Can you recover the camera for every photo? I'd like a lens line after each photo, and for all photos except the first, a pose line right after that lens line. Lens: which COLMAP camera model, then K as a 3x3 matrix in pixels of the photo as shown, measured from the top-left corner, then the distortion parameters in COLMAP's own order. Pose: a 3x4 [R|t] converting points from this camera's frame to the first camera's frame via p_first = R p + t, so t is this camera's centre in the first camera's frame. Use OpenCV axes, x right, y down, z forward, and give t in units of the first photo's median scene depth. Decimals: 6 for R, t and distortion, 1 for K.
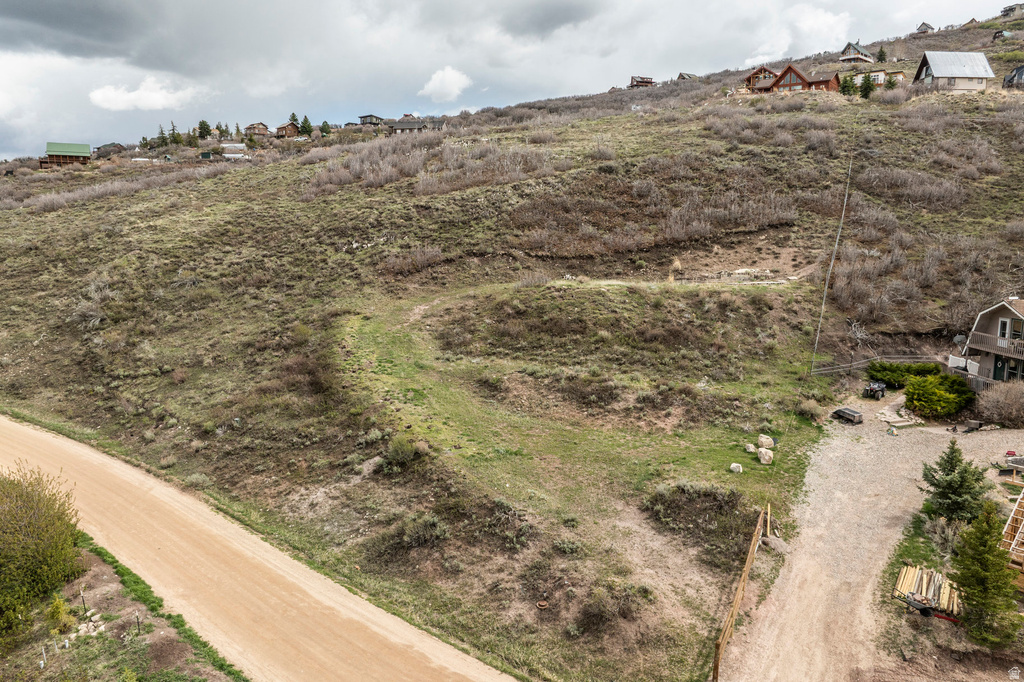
lens RADIAL K [[725.0, 0, 513.7], [0, 725.0, 342.7], [0, 0, 1]] dist [-0.045317, 0.011113]
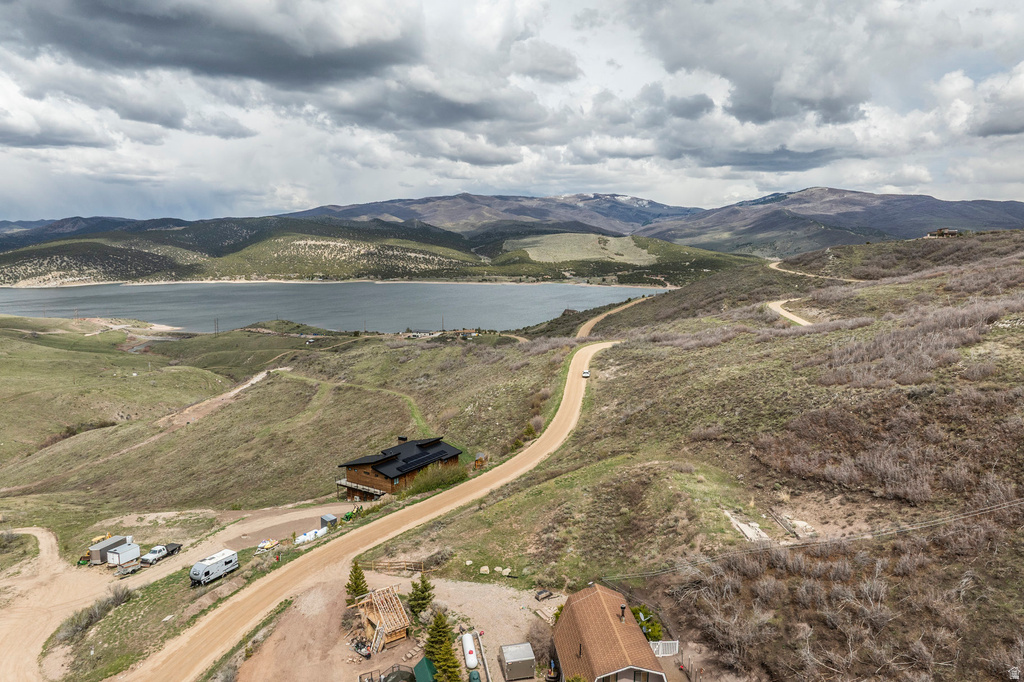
lens RADIAL K [[725.0, 0, 512.4], [0, 725.0, 335.0], [0, 0, 1]] dist [-0.045317, 0.011113]
pose [[0.039097, 0.126521, -0.991193, 1.568143], [-0.151590, 0.981221, 0.119269, -0.517718], [0.987670, 0.145592, 0.057542, 0.579595]]
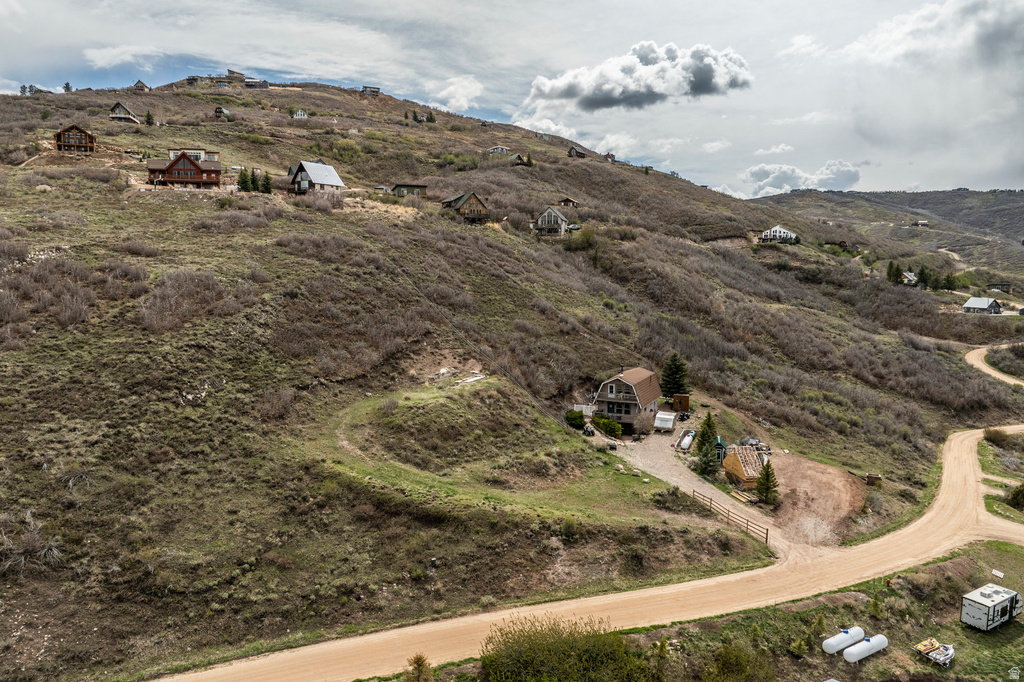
lens RADIAL K [[725.0, 0, 515.8], [0, 725.0, 334.7], [0, 0, 1]] dist [-0.045317, 0.011113]
pose [[0.473228, -0.096479, 0.875641, -1.098966], [0.135370, 0.990143, 0.035936, -0.247530], [-0.870477, 0.101530, 0.481623, 0.167053]]
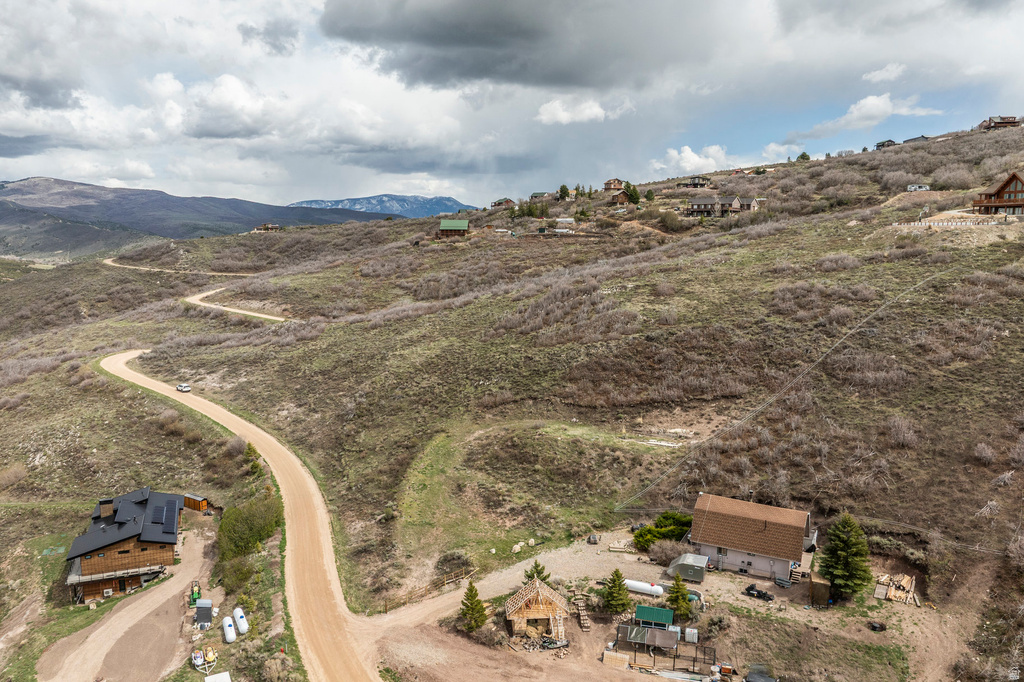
lens RADIAL K [[725.0, 0, 513.1], [0, 725.0, 337.8], [0, 0, 1]] dist [-0.045317, 0.011113]
pose [[0.853257, 0.072315, -0.516452, 0.964607], [-0.079350, 0.996811, 0.008479, -0.338778], [0.515418, 0.033746, 0.856274, -0.615366]]
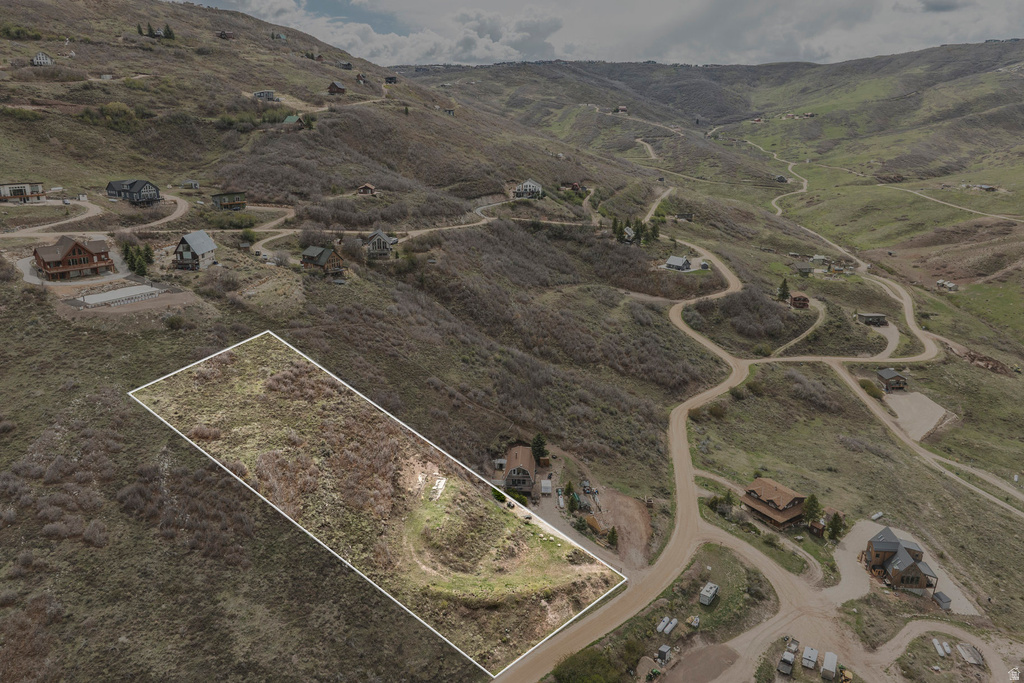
lens RADIAL K [[725.0, 0, 515.5], [0, 725.0, 335.6], [0, 0, 1]] dist [-0.045317, 0.011113]
pose [[0.107216, -0.306620, 0.945774, -2.197941], [0.136193, 0.946820, 0.291520, -1.483578], [-0.984864, 0.097552, 0.143274, 0.331260]]
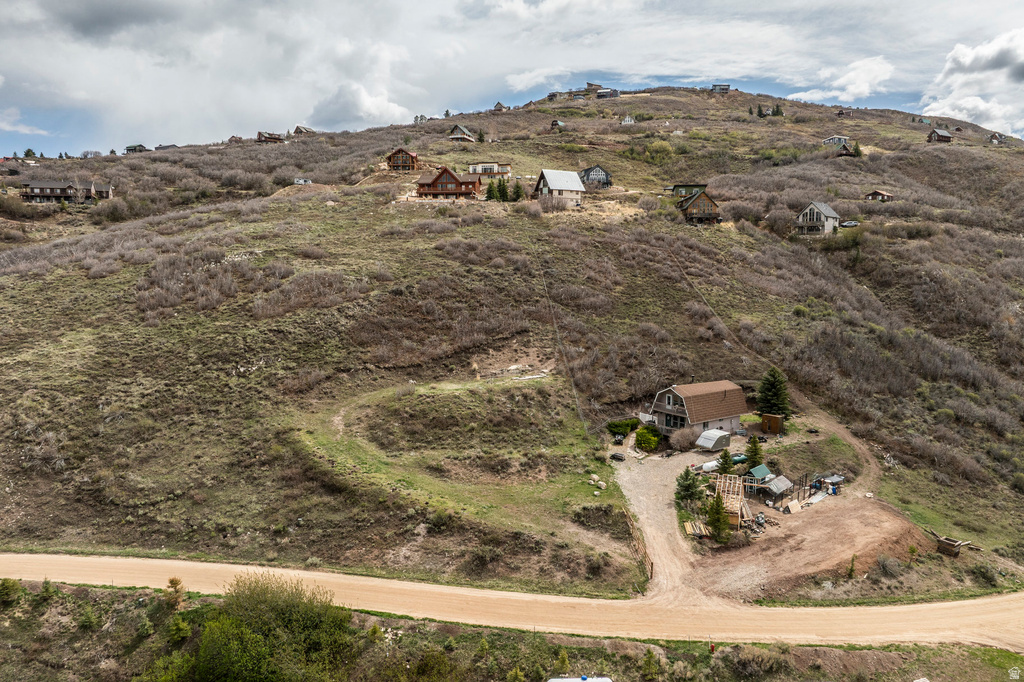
lens RADIAL K [[725.0, 0, 515.8], [0, 725.0, 336.0], [0, 0, 1]] dist [-0.045317, 0.011113]
pose [[0.850206, -0.061849, 0.522805, -0.598208], [0.085789, 0.996077, -0.021675, -0.158826], [-0.519414, 0.063280, 0.852177, -0.421194]]
